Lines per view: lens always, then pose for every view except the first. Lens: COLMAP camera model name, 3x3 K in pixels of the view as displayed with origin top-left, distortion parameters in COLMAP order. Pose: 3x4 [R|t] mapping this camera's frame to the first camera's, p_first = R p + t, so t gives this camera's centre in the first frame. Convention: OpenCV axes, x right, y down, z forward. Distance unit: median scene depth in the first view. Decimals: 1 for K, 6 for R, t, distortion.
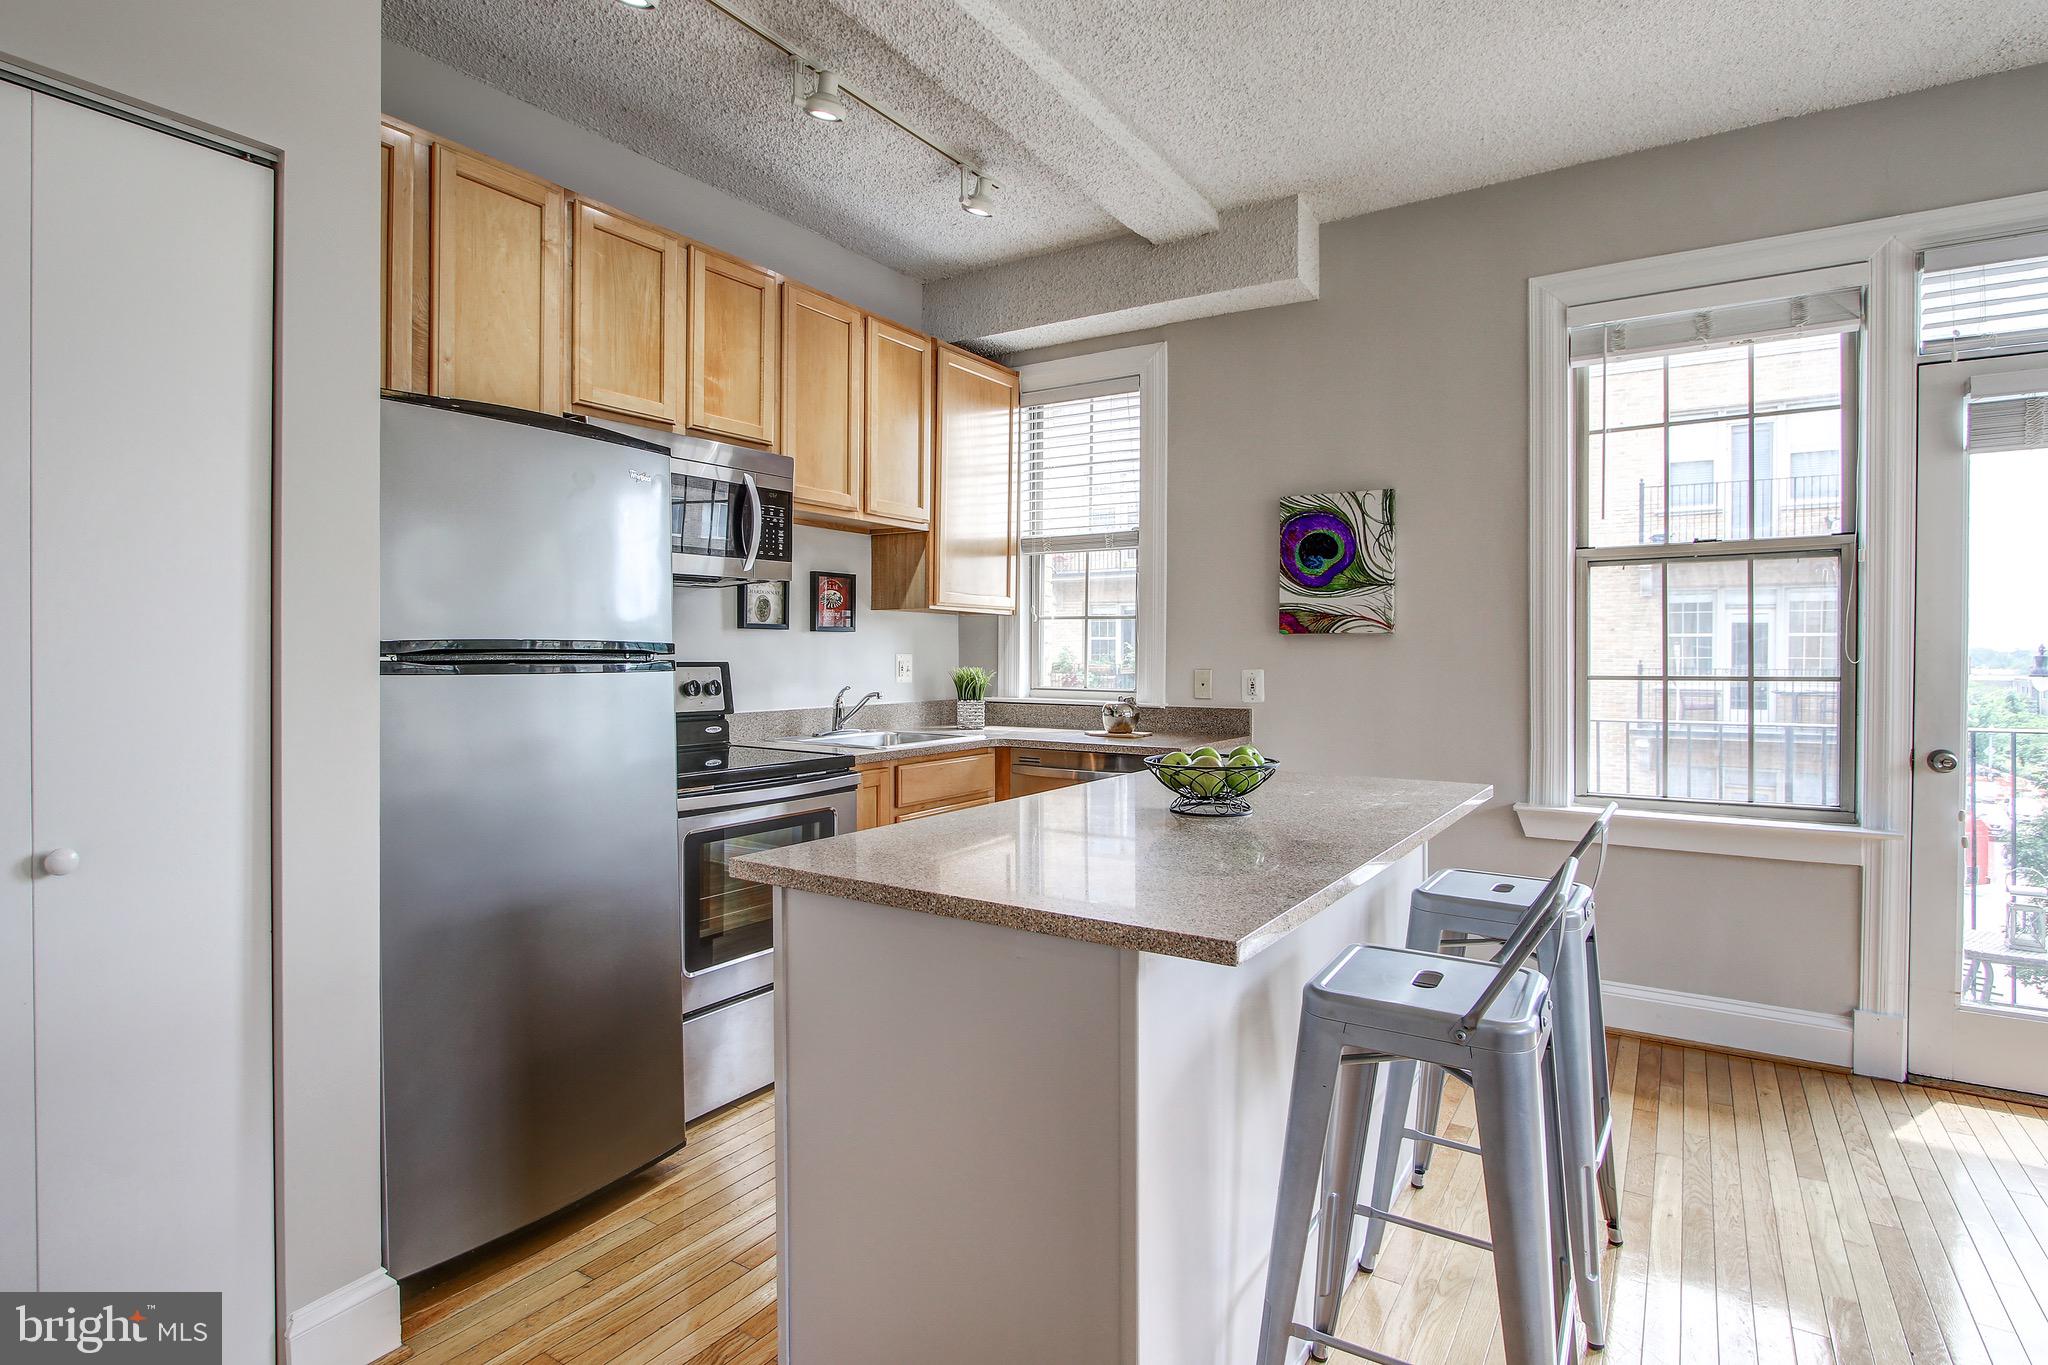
lens RADIAL K [[1055.8, 0, 1003.1], [0, 1055.8, 654.1], [0, 0, 1]] dist [-0.005282, -0.000559]
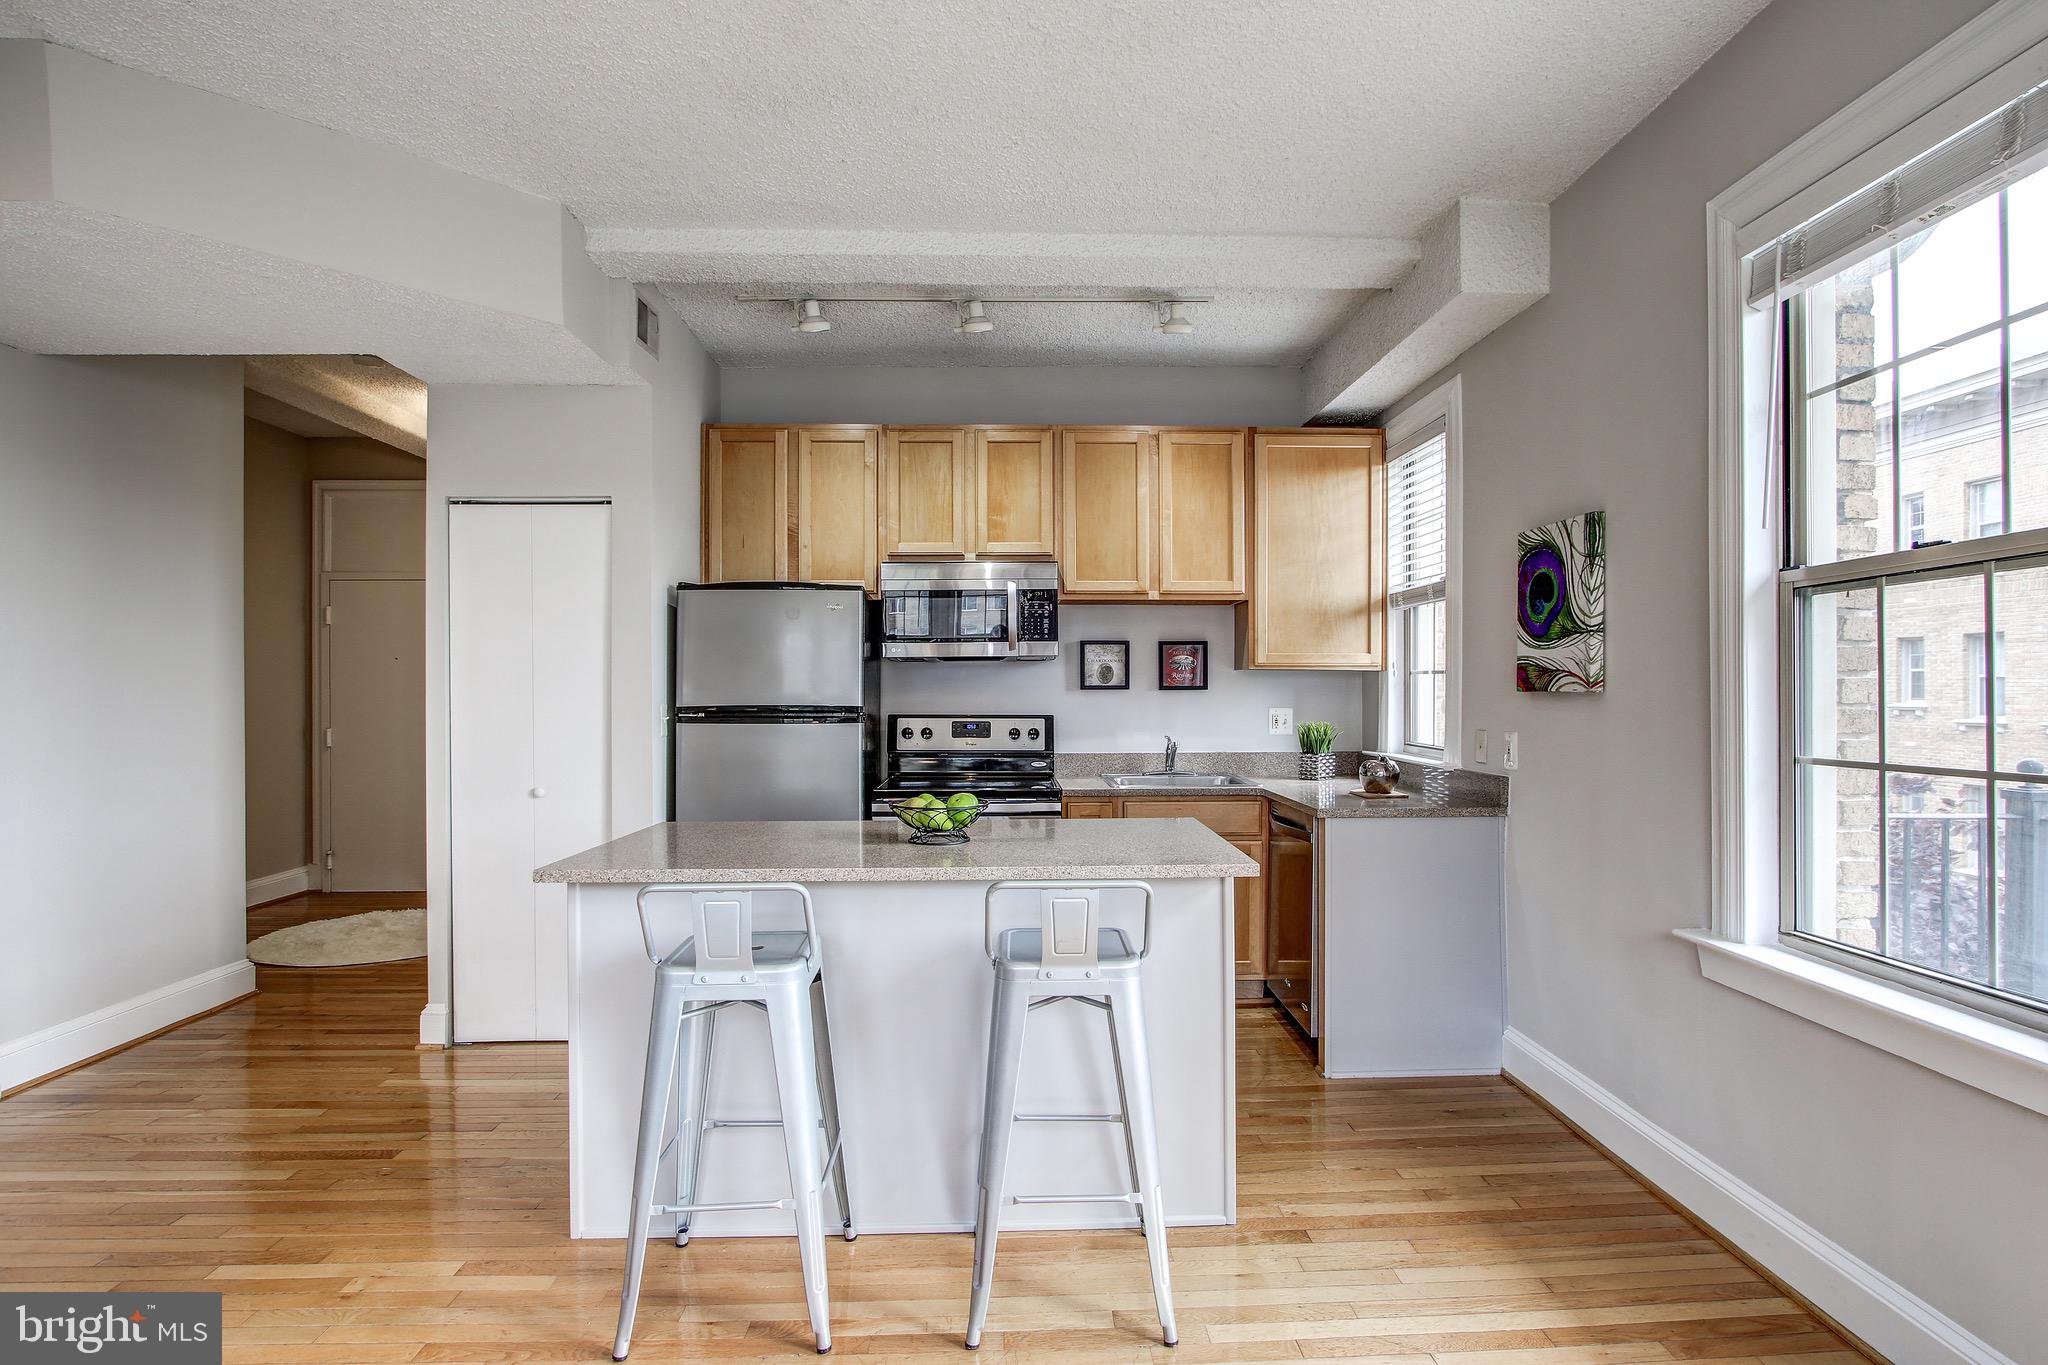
lens RADIAL K [[1005.8, 0, 1040.3], [0, 1005.8, 686.3], [0, 0, 1]] dist [-0.013038, 0.000712]
pose [[0.583381, -0.005627, -0.812179, 0.732686], [0.000710, 0.999979, -0.006419, -0.019671], [0.812198, 0.003168, 0.583373, 0.215780]]
